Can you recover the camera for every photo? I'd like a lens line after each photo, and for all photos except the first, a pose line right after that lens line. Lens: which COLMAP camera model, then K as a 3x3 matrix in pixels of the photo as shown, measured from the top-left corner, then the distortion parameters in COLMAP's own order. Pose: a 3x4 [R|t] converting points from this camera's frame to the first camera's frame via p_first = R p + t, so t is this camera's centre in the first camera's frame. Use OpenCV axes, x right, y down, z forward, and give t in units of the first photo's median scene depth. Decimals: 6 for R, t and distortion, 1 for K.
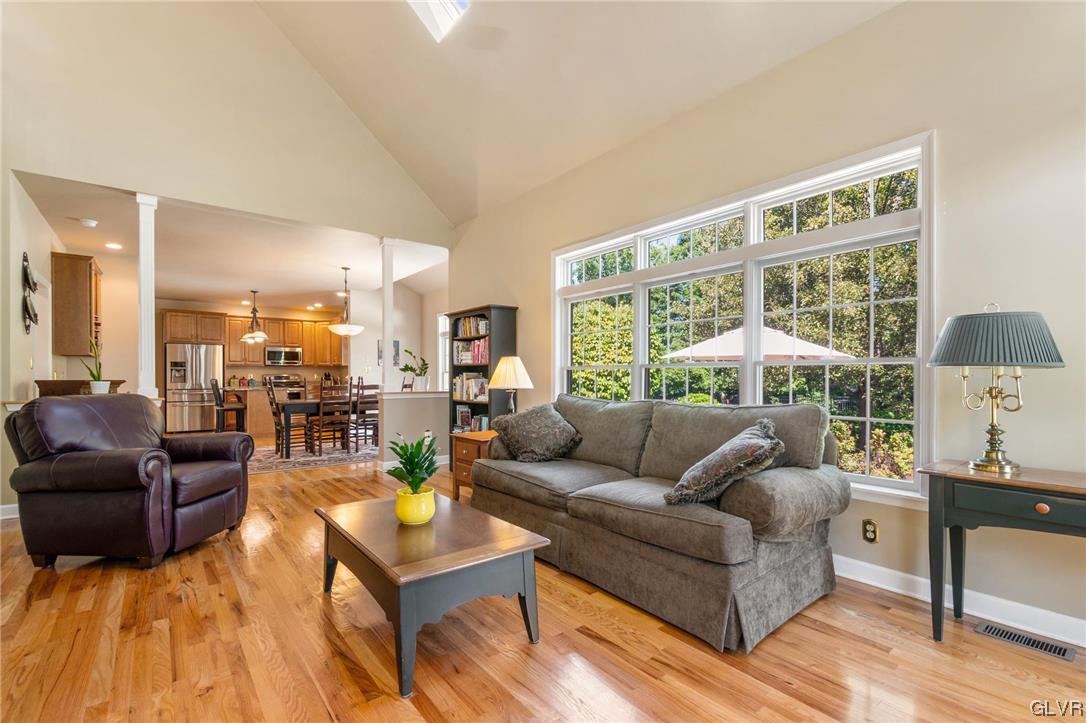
lens RADIAL K [[491.3, 0, 555.3], [0, 491.3, 382.5], [0, 0, 1]] dist [0.009884, -0.005566]
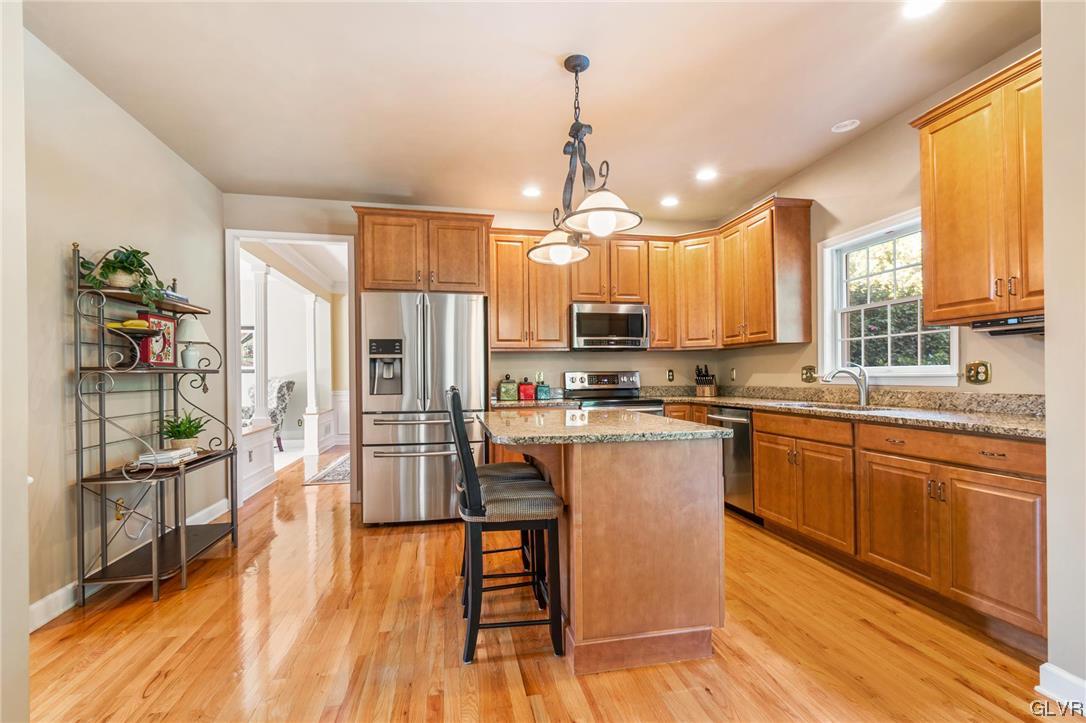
lens RADIAL K [[491.3, 0, 549.1], [0, 491.3, 379.6], [0, 0, 1]] dist [0.009884, -0.005566]
pose [[0.887732, 0.000053, -0.460361, -0.428513], [0.000996, 0.999997, 0.002036, -0.010937], [0.460360, -0.002266, 0.887729, 0.646848]]
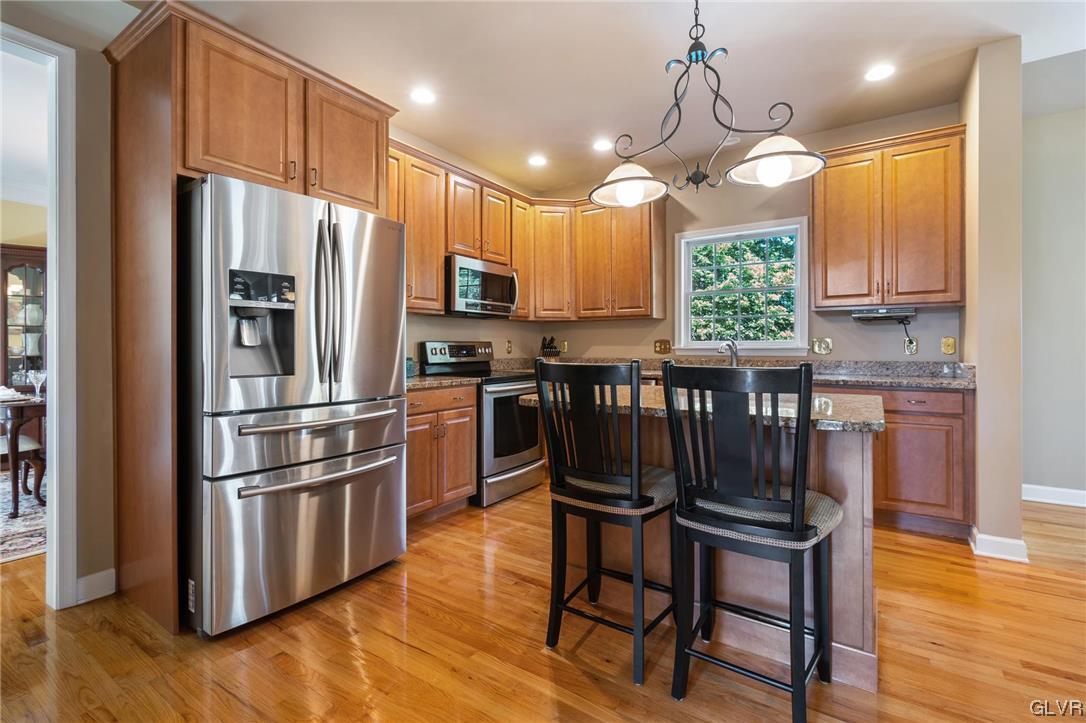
lens RADIAL K [[491.3, 0, 545.3], [0, 491.3, 351.5], [0, 0, 1]] dist [0.009884, -0.005566]
pose [[0.955070, 0.003073, 0.296366, -0.639681], [-0.001938, 0.999990, -0.004124, -0.008273], [-0.296376, 0.003364, 0.955066, 0.691558]]
